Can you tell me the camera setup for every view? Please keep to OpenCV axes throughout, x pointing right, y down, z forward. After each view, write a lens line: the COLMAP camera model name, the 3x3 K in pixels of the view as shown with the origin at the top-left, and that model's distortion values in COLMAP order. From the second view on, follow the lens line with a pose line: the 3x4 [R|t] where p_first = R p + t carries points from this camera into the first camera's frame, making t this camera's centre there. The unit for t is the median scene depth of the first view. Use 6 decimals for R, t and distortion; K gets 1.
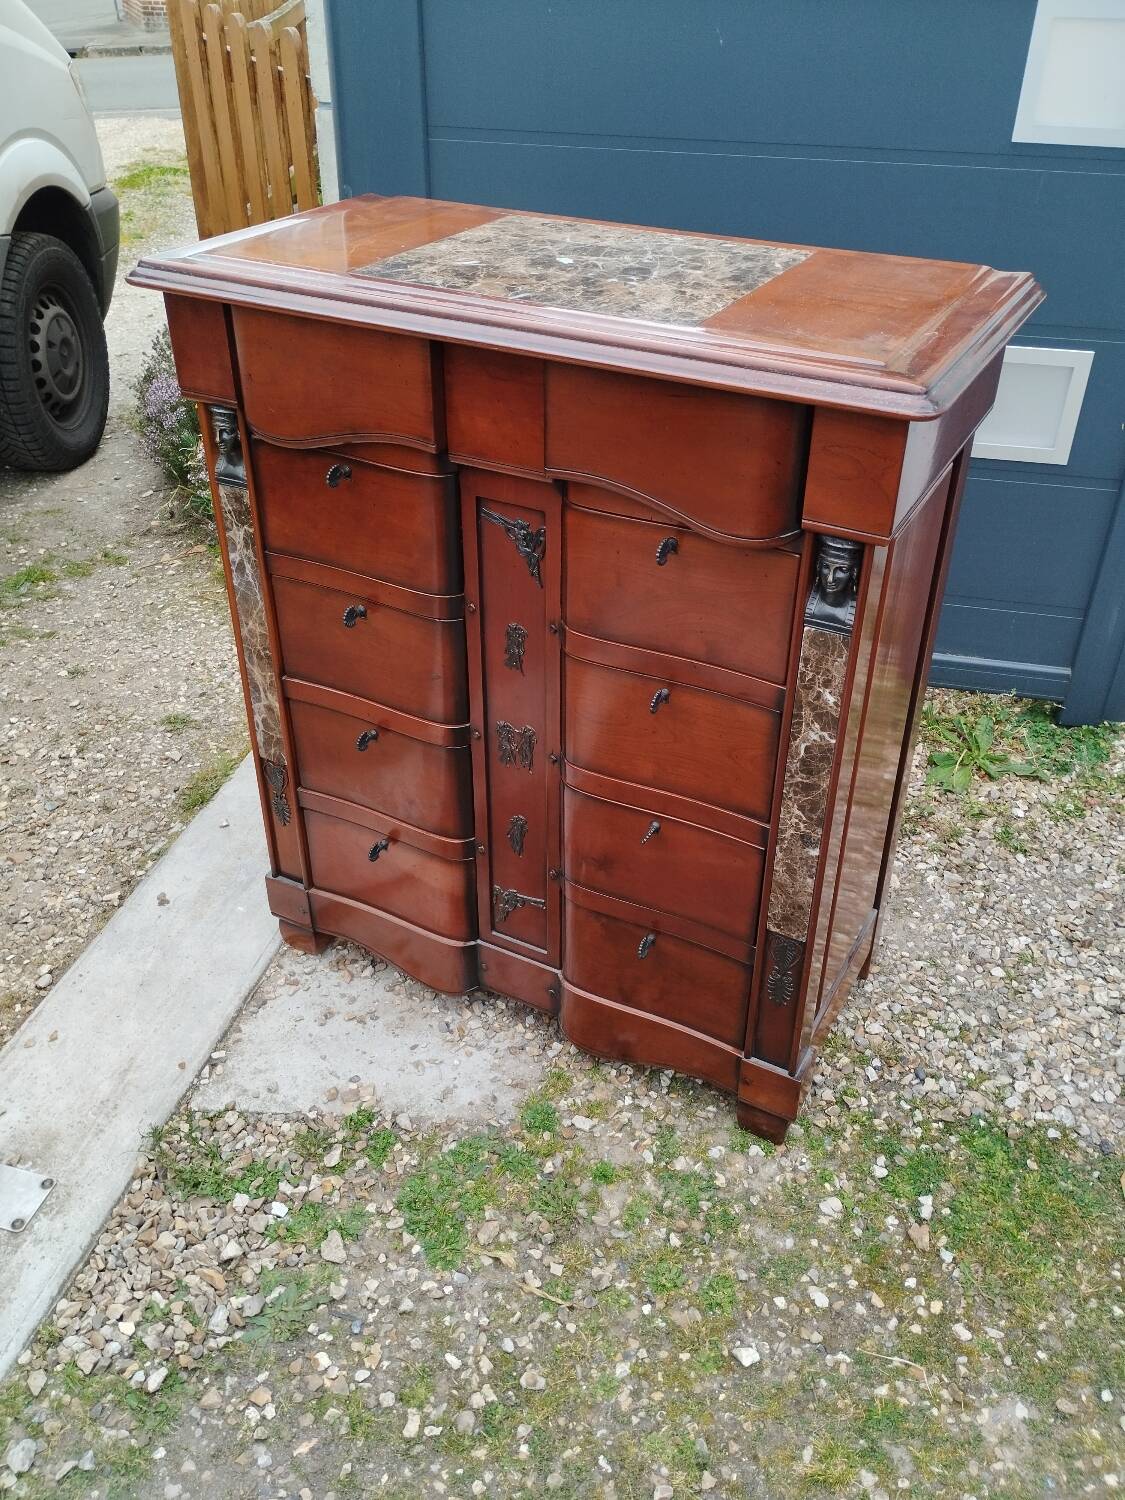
lens RADIAL K [[1278.1, 0, 564.4], [0, 1278.1, 742.7], [0, 0, 1]] dist [0.069335, -0.086985]
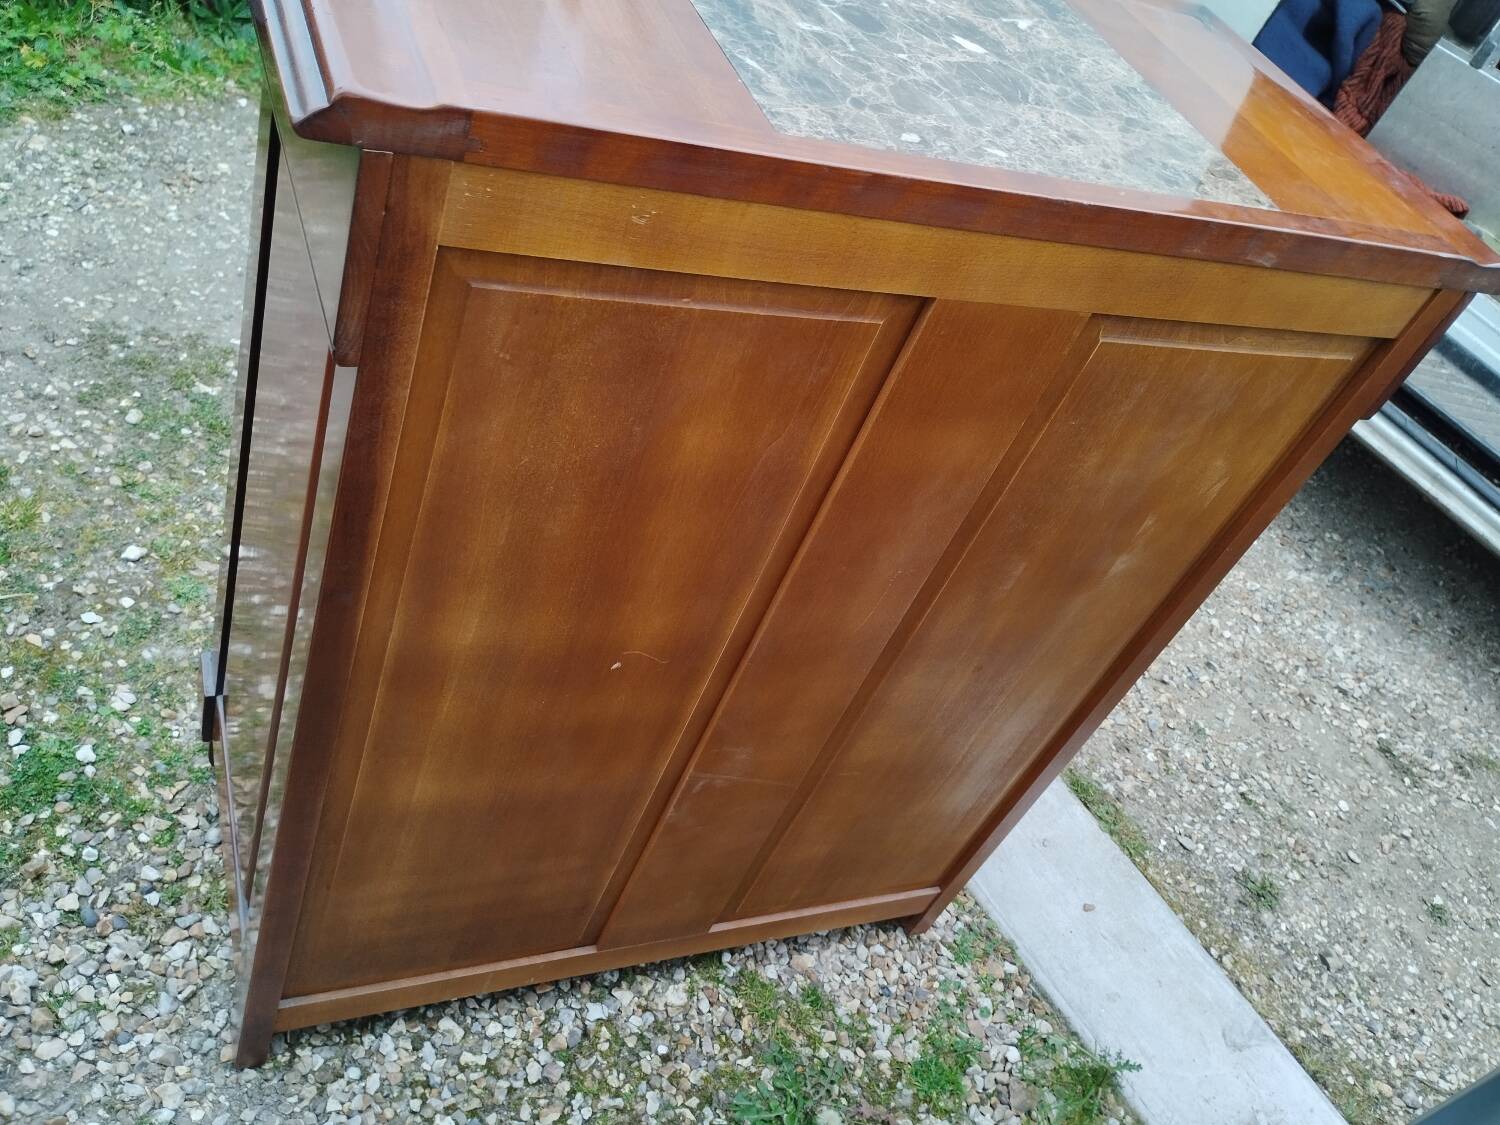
lens RADIAL K [[1278.1, 0, 753.1], [0, 1278.1, 557.9], [0, 0, 1]] dist [0.069335, -0.086985]
pose [[-0.614042, 0.353472, -0.705698, 0.521961], [-0.672938, 0.232762, 0.702123, -0.591433], [0.412440, 0.906024, 0.094939, 0.958405]]
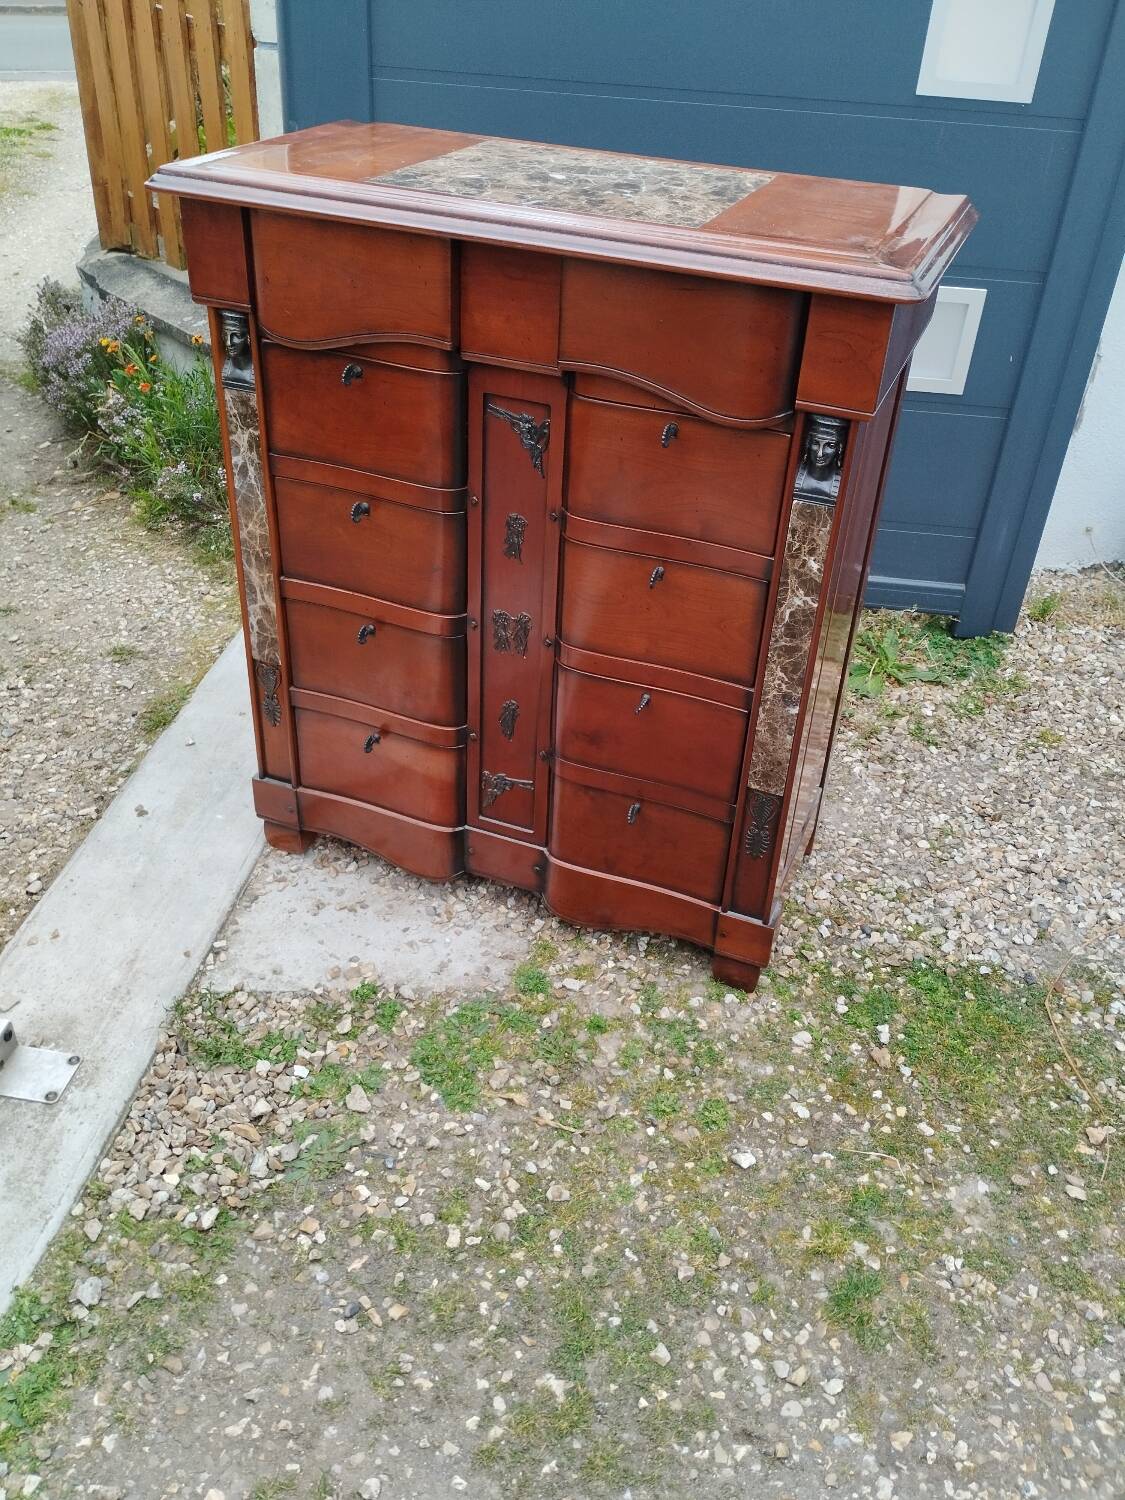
lens RADIAL K [[1278.1, 0, 565.5], [0, 1278.1, 743.9], [0, 0, 1]] dist [0.069335, -0.086985]
pose [[0.992649, -0.029134, 0.117471, -0.115639], [0.027884, 0.999536, 0.012273, 0.079931], [-0.117774, -0.008908, 0.993000, -0.079345]]
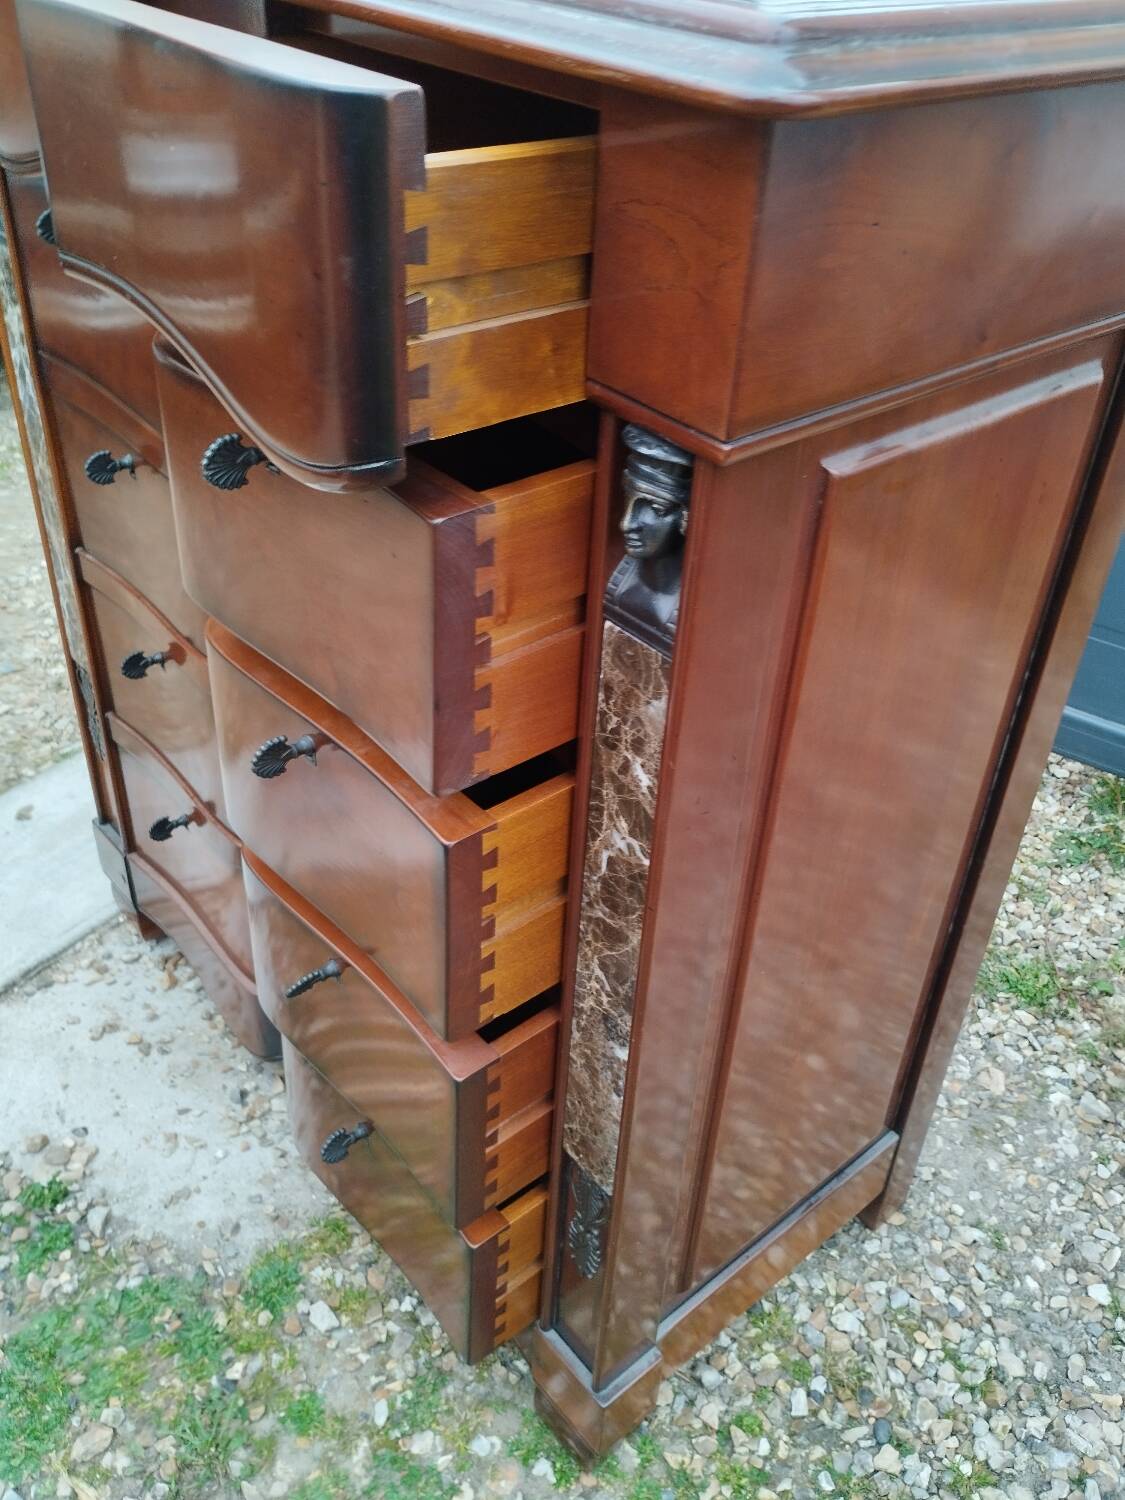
lens RADIAL K [[1303.2, 0, 566.6], [0, 1303.2, 729.8], [0, 0, 1]] dist [0.054174, -0.082238]
pose [[0.932784, 0.240947, -0.268064, 0.239673], [-0.236430, 0.970386, 0.049517, -0.054209], [0.272057, 0.017189, 0.962128, 0.398112]]
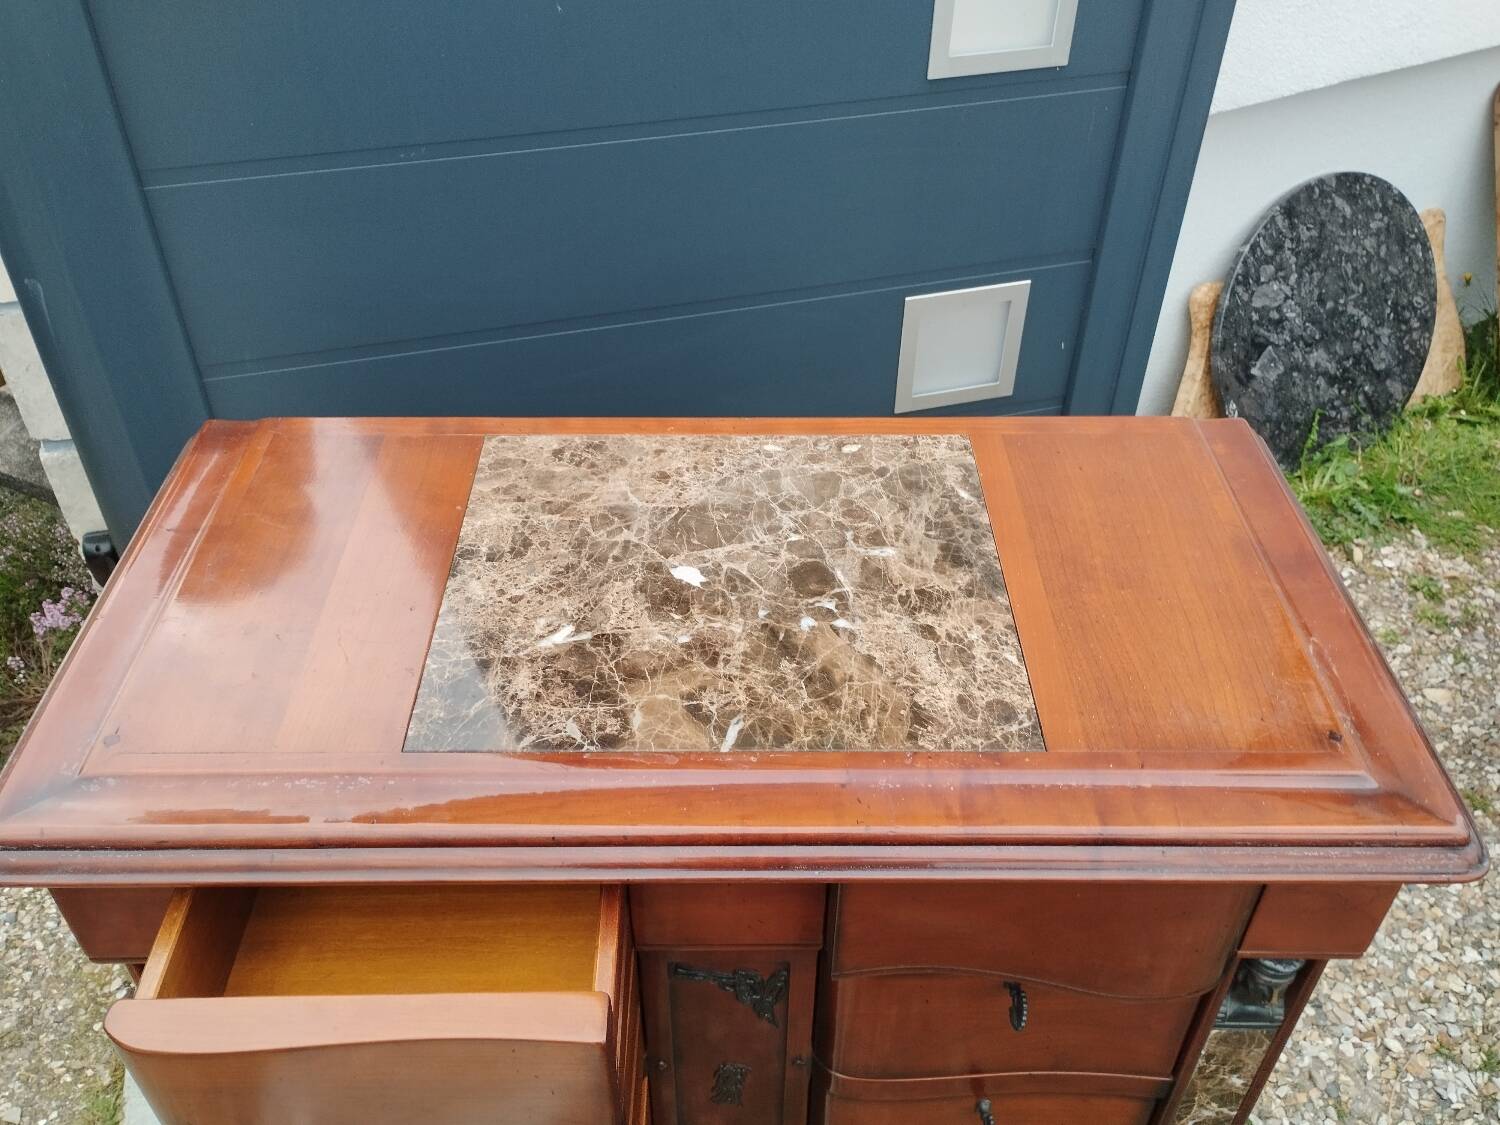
lens RADIAL K [[1303.2, 0, 738.6], [0, 1303.2, 536.9], [0, 0, 1]] dist [0.054174, -0.082238]
pose [[0.878227, -0.307570, 0.366221, -0.181245], [0.267498, 0.950690, 0.156952, -0.416612], [-0.396437, -0.039876, 0.917196, 0.326969]]
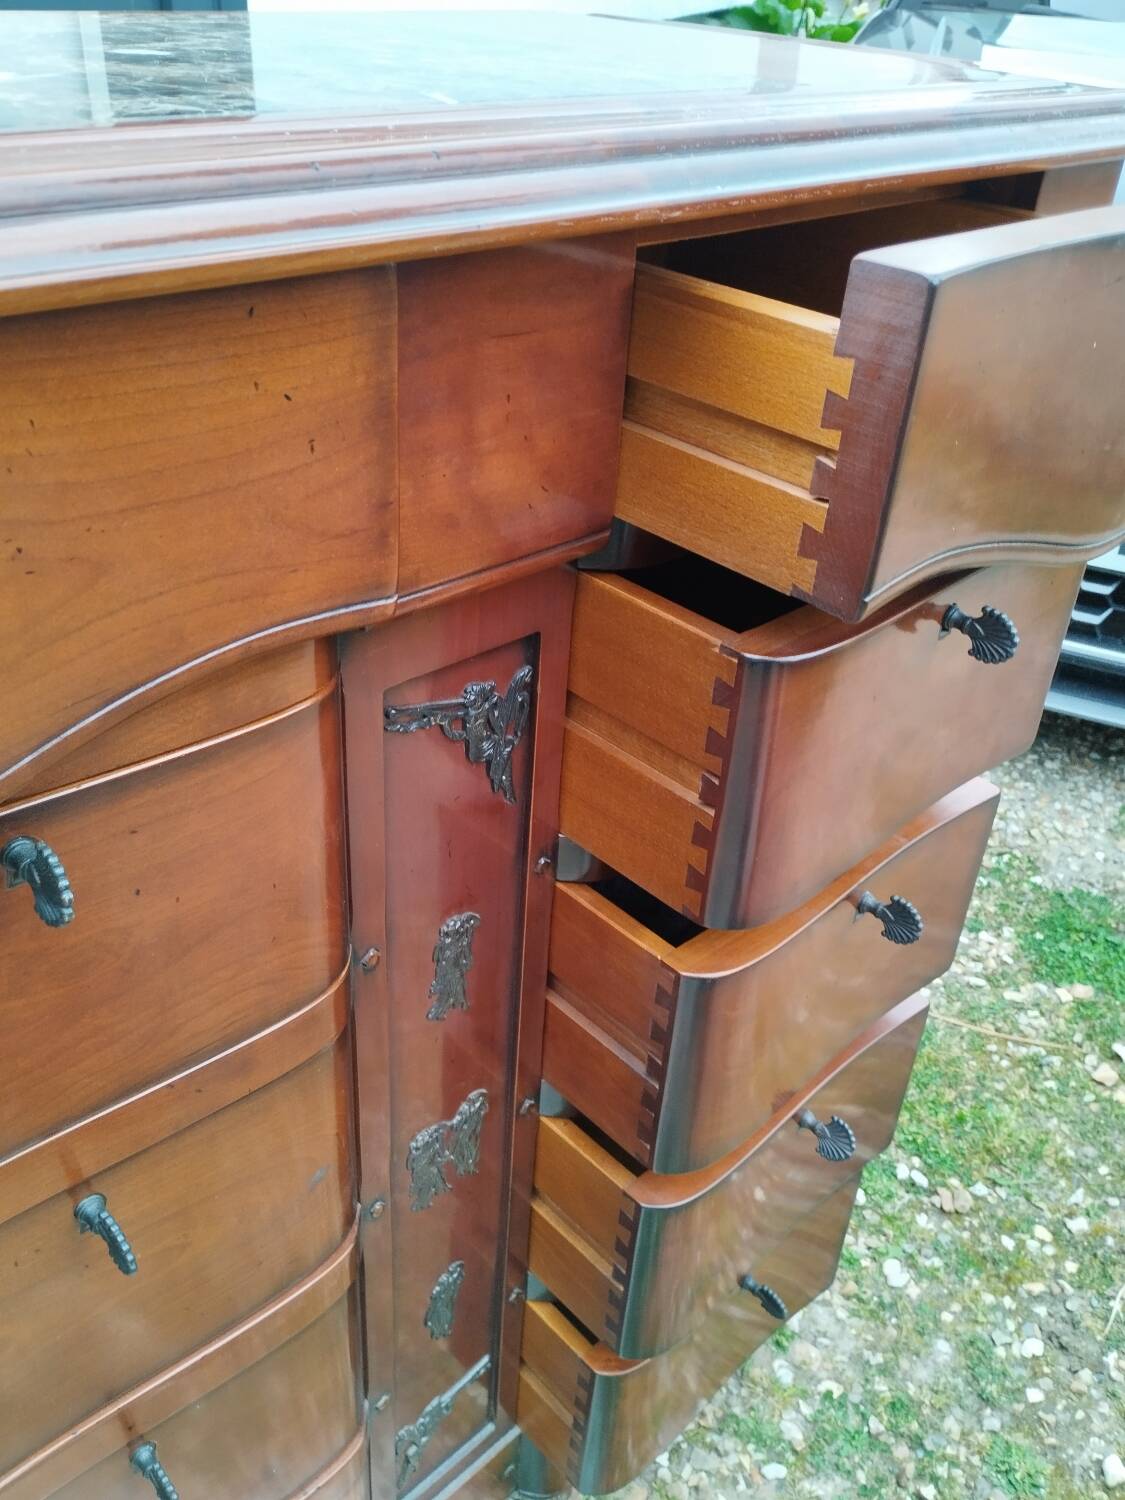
lens RADIAL K [[1303.2, 0, 565.6], [0, 1303.2, 745.4], [0, 0, 1]] dist [0.054174, -0.082238]
pose [[0.308195, -0.507466, 0.804670, -0.307449], [0.477136, 0.814218, 0.330741, -0.235968], [-0.823017, 0.282004, 0.493068, 0.656091]]
